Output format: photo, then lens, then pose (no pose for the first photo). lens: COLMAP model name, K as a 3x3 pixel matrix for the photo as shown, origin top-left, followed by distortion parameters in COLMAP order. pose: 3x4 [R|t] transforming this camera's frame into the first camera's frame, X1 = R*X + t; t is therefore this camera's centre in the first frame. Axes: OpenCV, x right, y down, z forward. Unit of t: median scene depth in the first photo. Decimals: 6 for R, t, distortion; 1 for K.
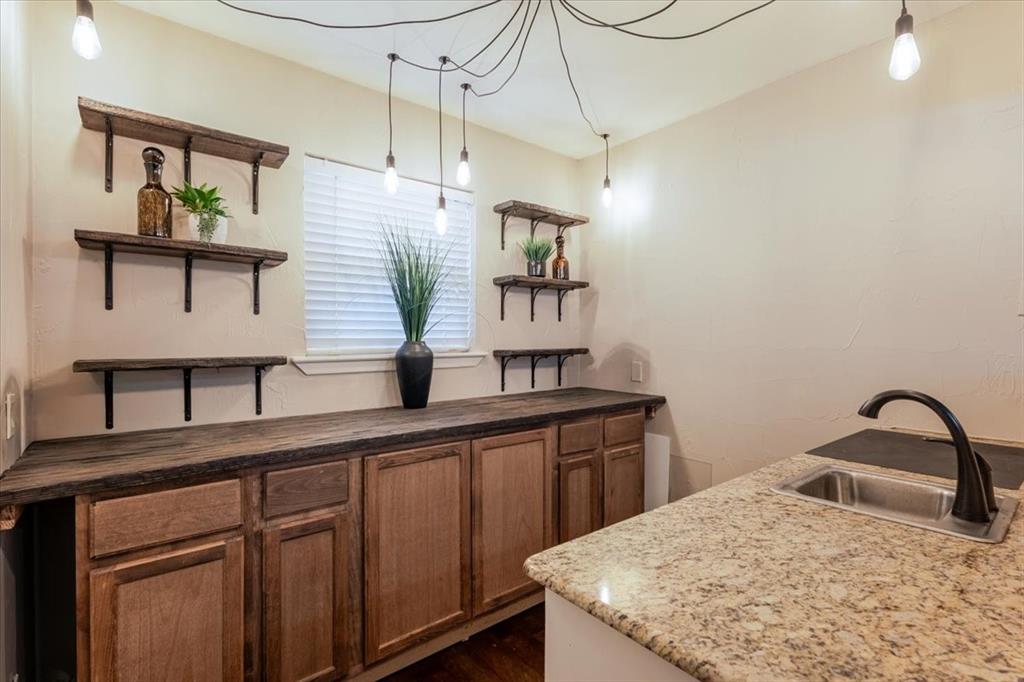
lens RADIAL K [[472.9, 0, 512.0], [0, 472.9, 341.0], [0, 0, 1]] dist [-0.000332, -0.000097]
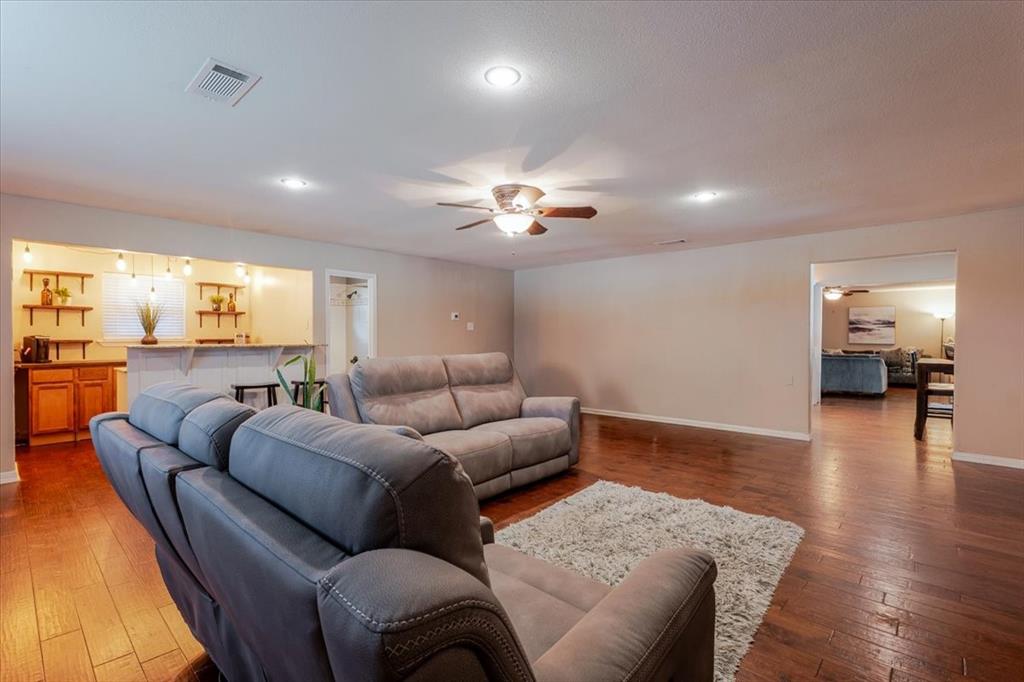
lens RADIAL K [[472.9, 0, 512.0], [0, 472.9, 341.0], [0, 0, 1]] dist [-0.000332, -0.000097]
pose [[0.988114, 0.006273, 0.153592, 1.977721], [-0.007944, 0.999916, 0.010272, -0.016974], [-0.153515, -0.011370, 0.988081, -2.800065]]
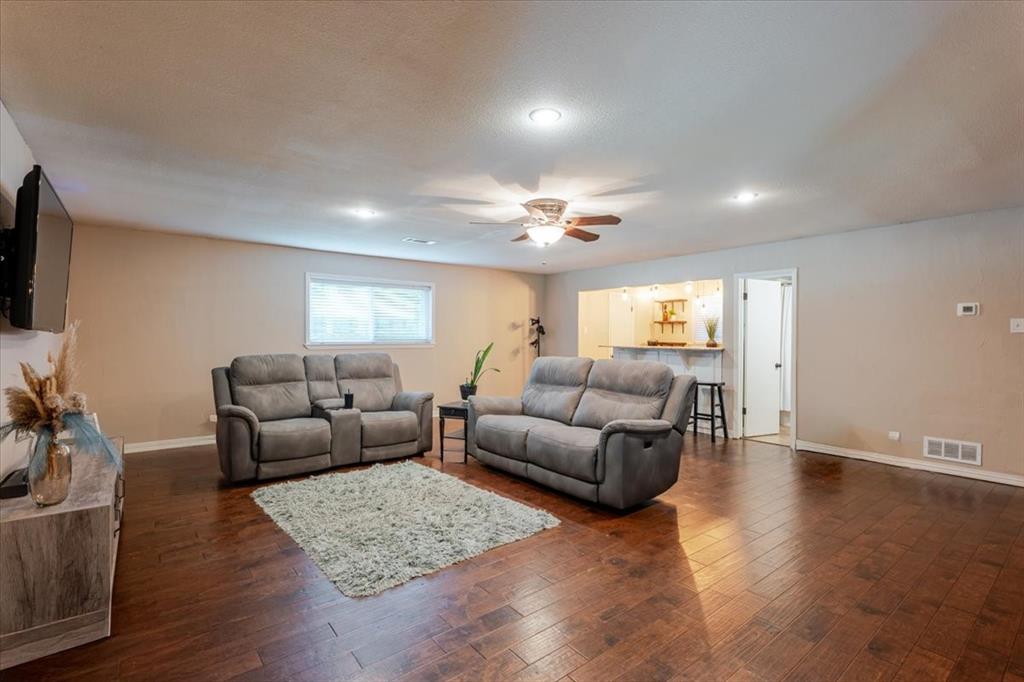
lens RADIAL K [[472.9, 0, 512.0], [0, 472.9, 341.0], [0, 0, 1]] dist [-0.000332, -0.000097]
pose [[-0.000576, 0.014666, -0.999892, 4.649265], [-0.006312, 0.999872, 0.014670, -0.049071], [0.999980, 0.006320, -0.000484, -0.791162]]
